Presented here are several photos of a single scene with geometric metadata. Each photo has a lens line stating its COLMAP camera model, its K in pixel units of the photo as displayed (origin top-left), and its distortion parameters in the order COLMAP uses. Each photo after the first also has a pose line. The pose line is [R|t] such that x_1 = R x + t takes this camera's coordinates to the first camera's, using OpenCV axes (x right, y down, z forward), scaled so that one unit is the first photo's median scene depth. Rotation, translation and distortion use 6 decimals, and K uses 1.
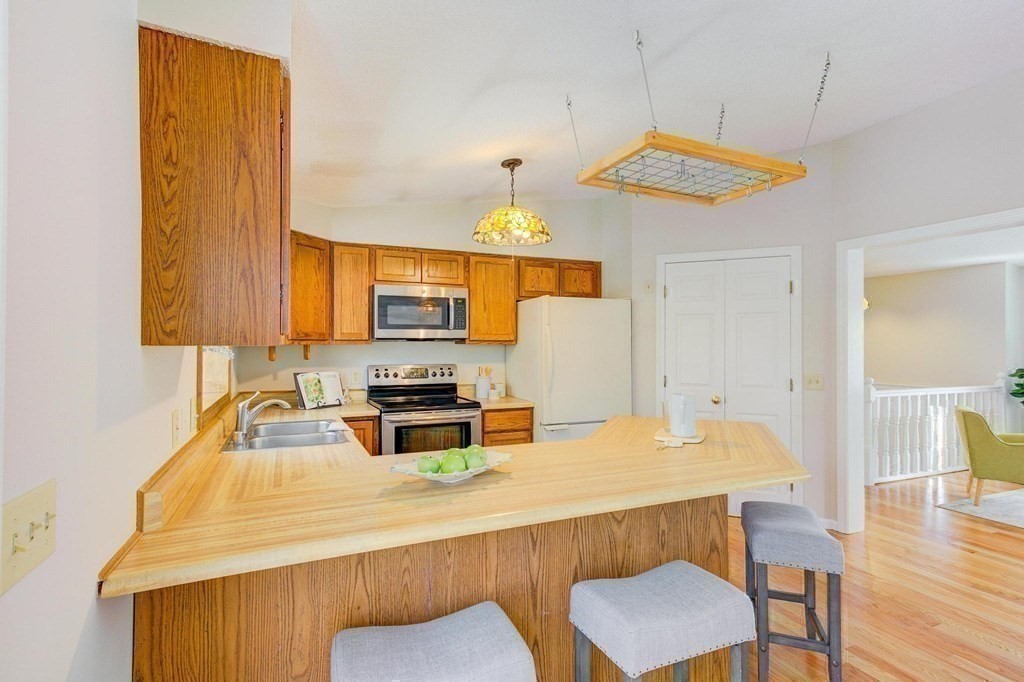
lens RADIAL K [[498.3, 0, 511.0], [0, 498.3, 345.8], [0, 0, 1]] dist [0.006970, 0.003776]
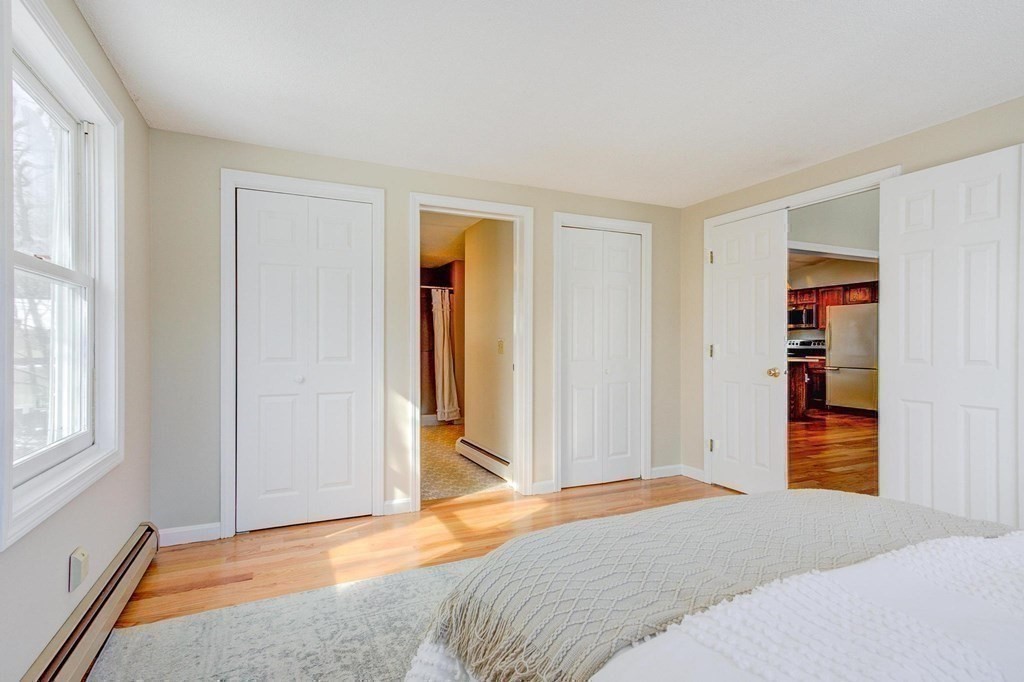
lens RADIAL K [[498.3, 0, 510.4], [0, 498.3, 344.0], [0, 0, 1]] dist [0.006970, 0.003776]
pose [[0.017231, -0.001360, -0.999851, 2.103343], [0.002902, 0.999995, -0.001310, 0.057443], [0.999847, -0.002879, 0.017235, -0.383303]]
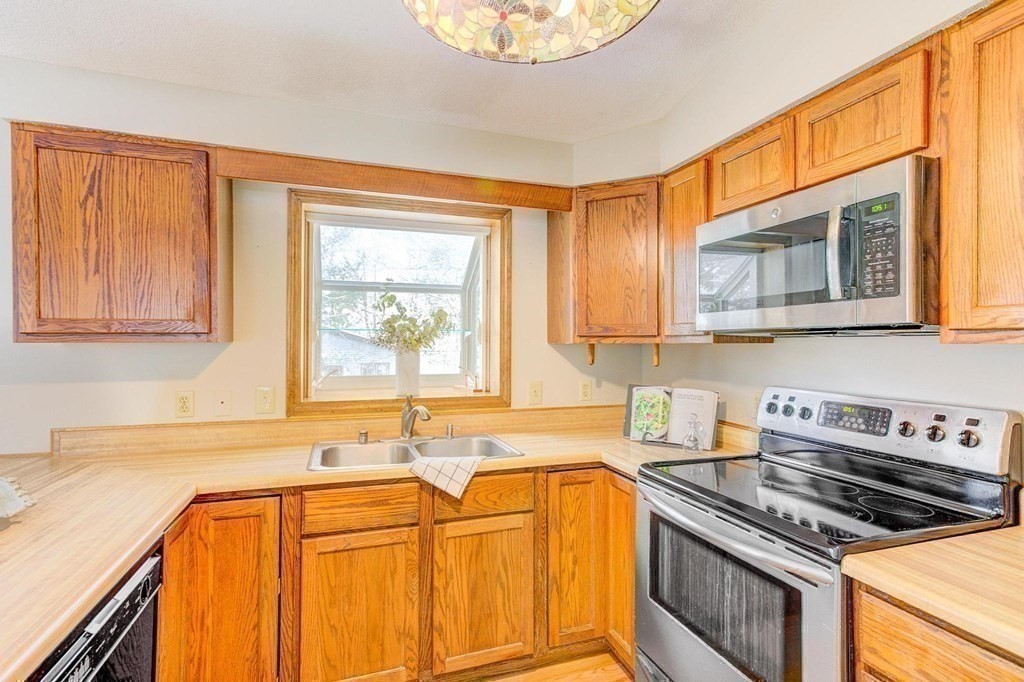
lens RADIAL K [[498.3, 0, 510.9], [0, 498.3, 336.8], [0, 0, 1]] dist [0.006970, 0.003776]
pose [[-0.097356, -0.009868, -0.995201, 0.235241], [0.003079, 0.999943, -0.010217, -0.004843], [0.995245, -0.004059, -0.097320, 0.795525]]
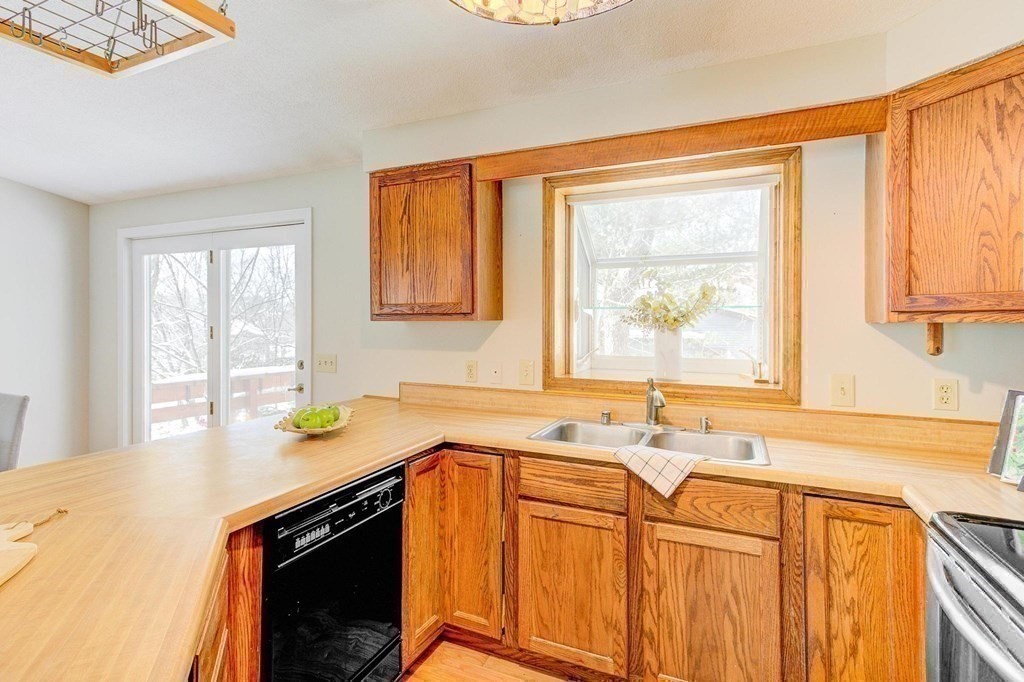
lens RADIAL K [[532.2, 0, 459.3], [0, 532.2, 320.0], [0, 0, 1]] dist [0.011599, 0.003282]
pose [[-0.777447, -0.001168, -0.628947, 0.190391], [0.001647, 0.999991, -0.003893, -0.003935], [0.628946, -0.004062, -0.777438, 0.922434]]
